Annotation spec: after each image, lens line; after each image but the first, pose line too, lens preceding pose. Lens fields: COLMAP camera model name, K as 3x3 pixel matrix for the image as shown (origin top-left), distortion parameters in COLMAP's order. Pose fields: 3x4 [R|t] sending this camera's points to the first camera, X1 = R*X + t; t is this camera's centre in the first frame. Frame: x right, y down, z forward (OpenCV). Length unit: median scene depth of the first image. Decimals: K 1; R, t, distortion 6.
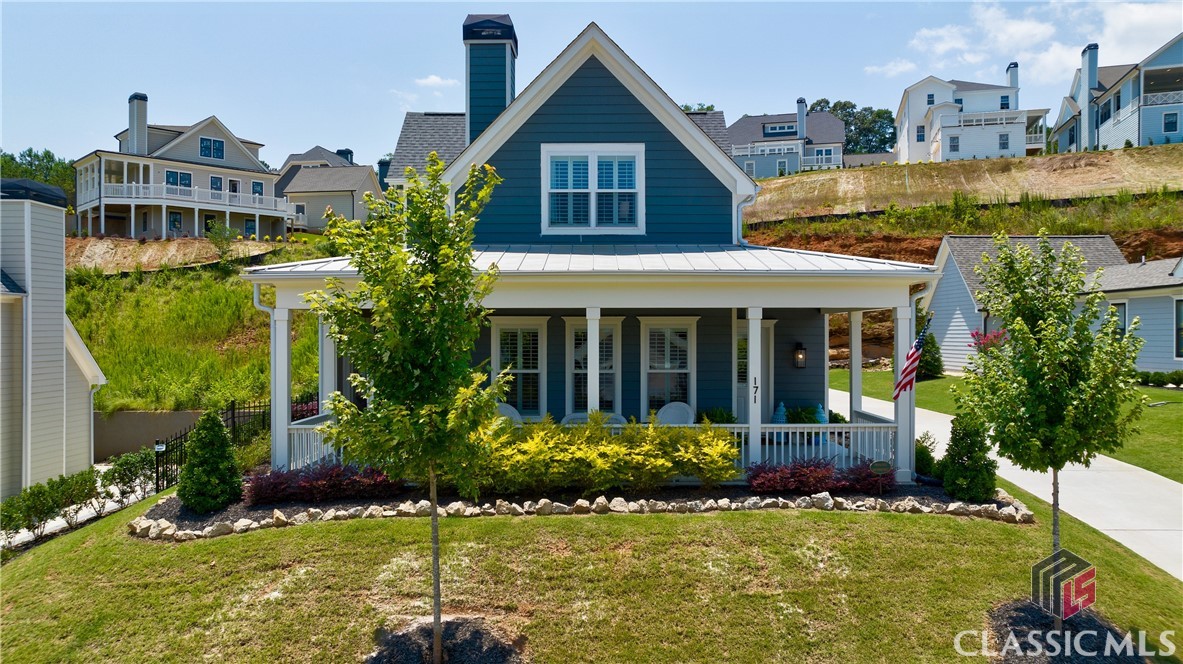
lens RADIAL K [[830.0, 0, 591.5], [0, 830.0, 332.0], [0, 0, 1]] dist [-0.007954, -0.006893]
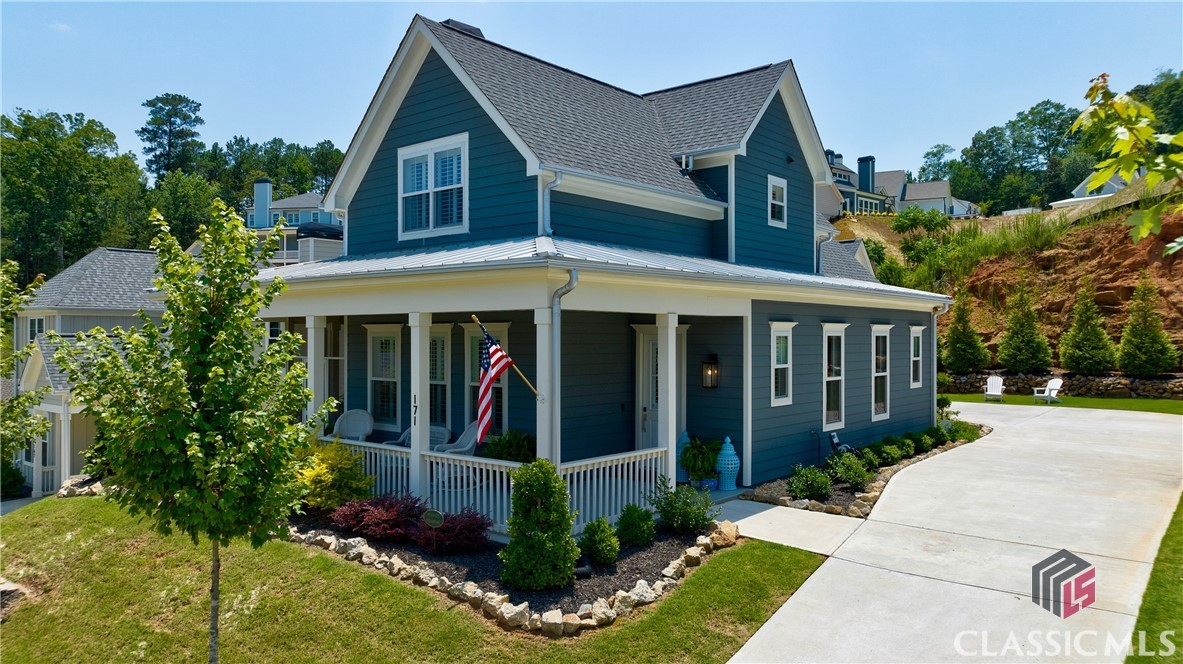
lens RADIAL K [[830.0, 0, 591.5], [0, 830.0, 332.0], [0, 0, 1]] dist [-0.007954, -0.006893]
pose [[0.770548, -0.002548, -0.637377, 0.742425], [0.000524, 0.999994, -0.003364, -0.005991], [0.637382, 0.002259, 0.770545, 0.388708]]
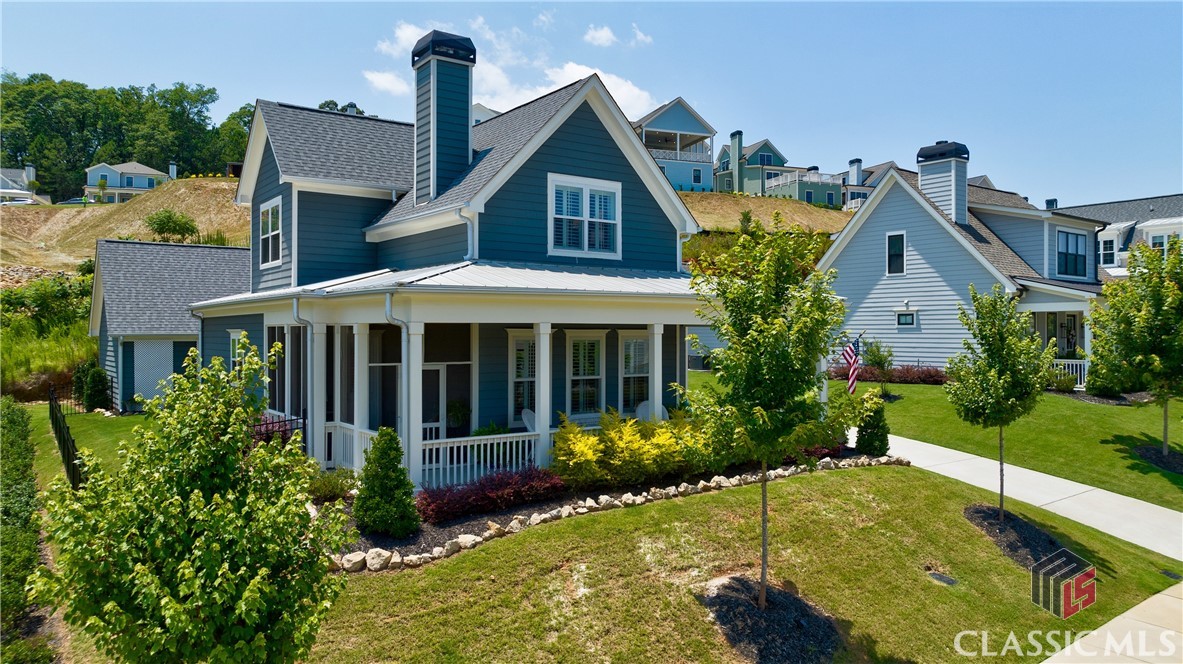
lens RADIAL K [[835.8, 0, 591.5], [0, 835.8, 332.0], [0, 0, 1]] dist [-0.001485, 0.008003]
pose [[0.803415, 0.001865, 0.595416, -0.673350], [0.001261, 0.999988, -0.004834, -0.009873], [-0.595418, 0.004634, 0.803403, 0.075098]]
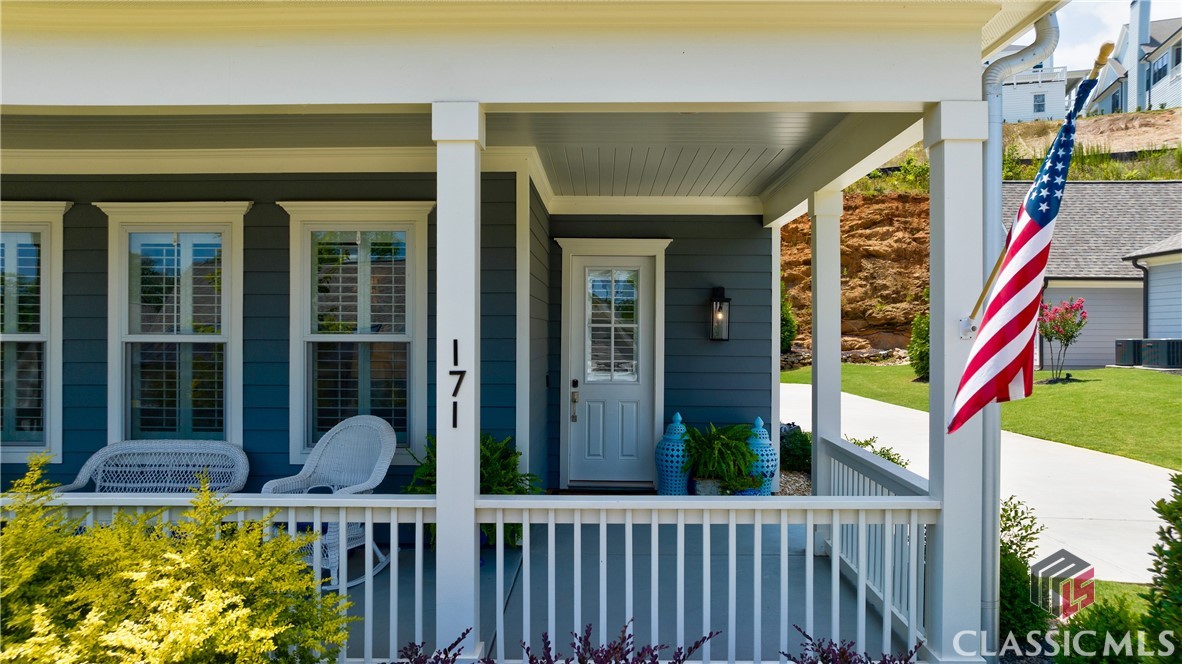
lens RADIAL K [[835.1, 0, 591.0], [0, 835.1, 332.0], [0, 0, 1]] dist [-0.001485, 0.008003]
pose [[0.999897, 0.002404, -0.014179, 0.210569], [-0.002396, 0.999997, 0.000570, 0.043752], [0.014181, -0.000536, 0.999899, 0.594396]]
